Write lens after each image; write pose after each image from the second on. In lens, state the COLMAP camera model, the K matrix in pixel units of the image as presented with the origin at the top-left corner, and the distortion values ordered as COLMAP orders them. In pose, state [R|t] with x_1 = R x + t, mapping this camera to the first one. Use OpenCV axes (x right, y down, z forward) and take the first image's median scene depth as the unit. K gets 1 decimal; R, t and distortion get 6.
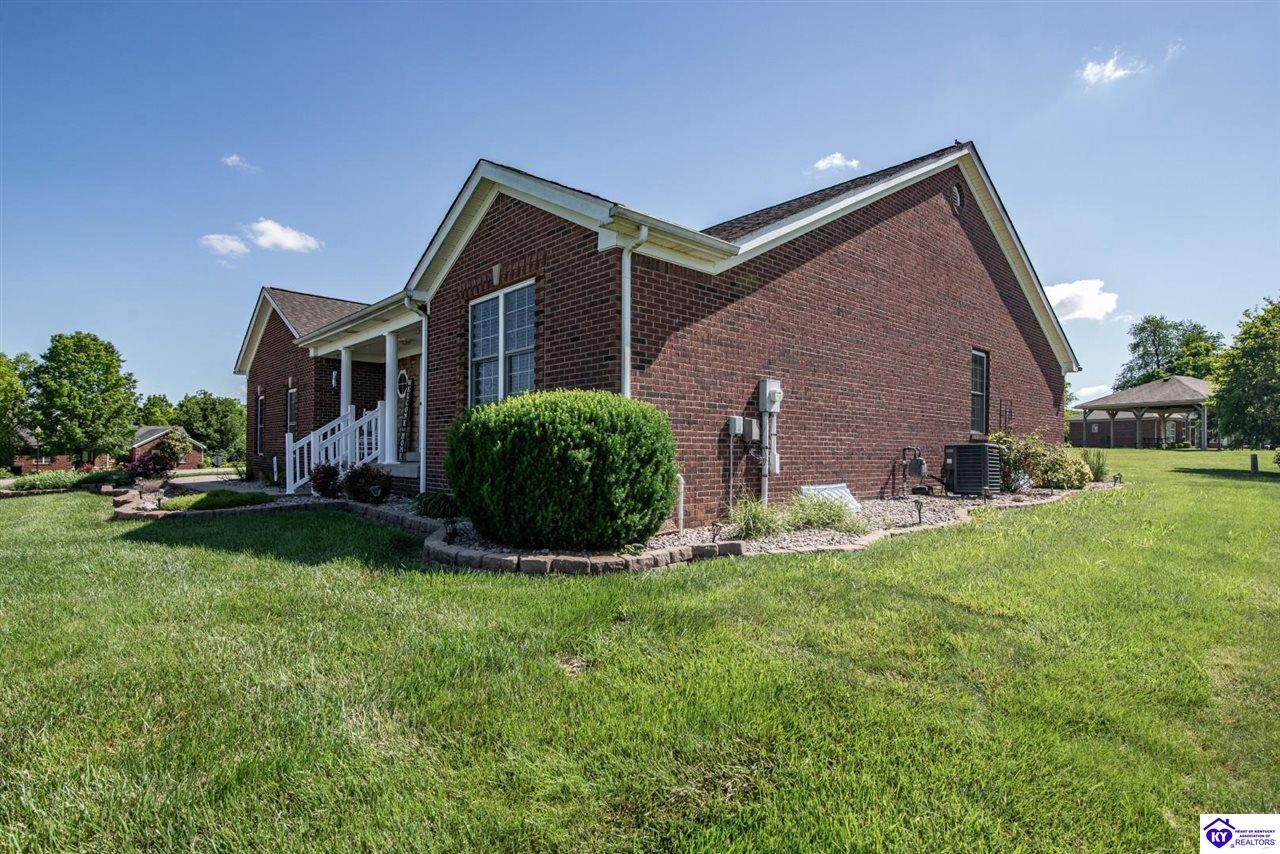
lens RADIAL K [[670.0, 0, 641.2], [0, 670.0, 431.9], [0, 0, 1]] dist [-0.033257, 0.000191]
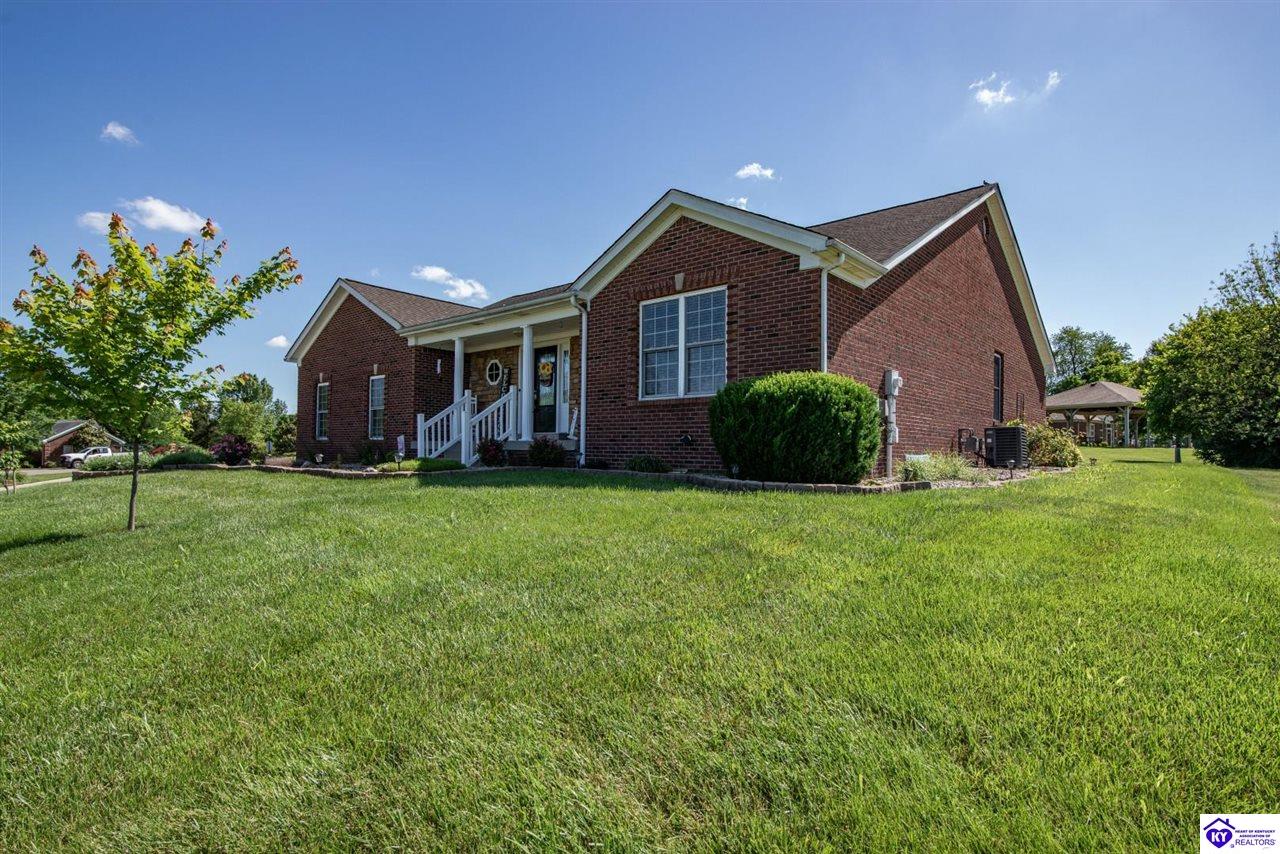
lens RADIAL K [[694.5, 0, 637.3], [0, 694.5, 424.4], [0, 0, 1]] dist [-0.037454, -0.000244]
pose [[0.993402, 0.009262, 0.114307, -0.328634], [-0.007570, 0.999855, -0.015229, 0.037074], [-0.114432, 0.014263, 0.993329, -0.198068]]
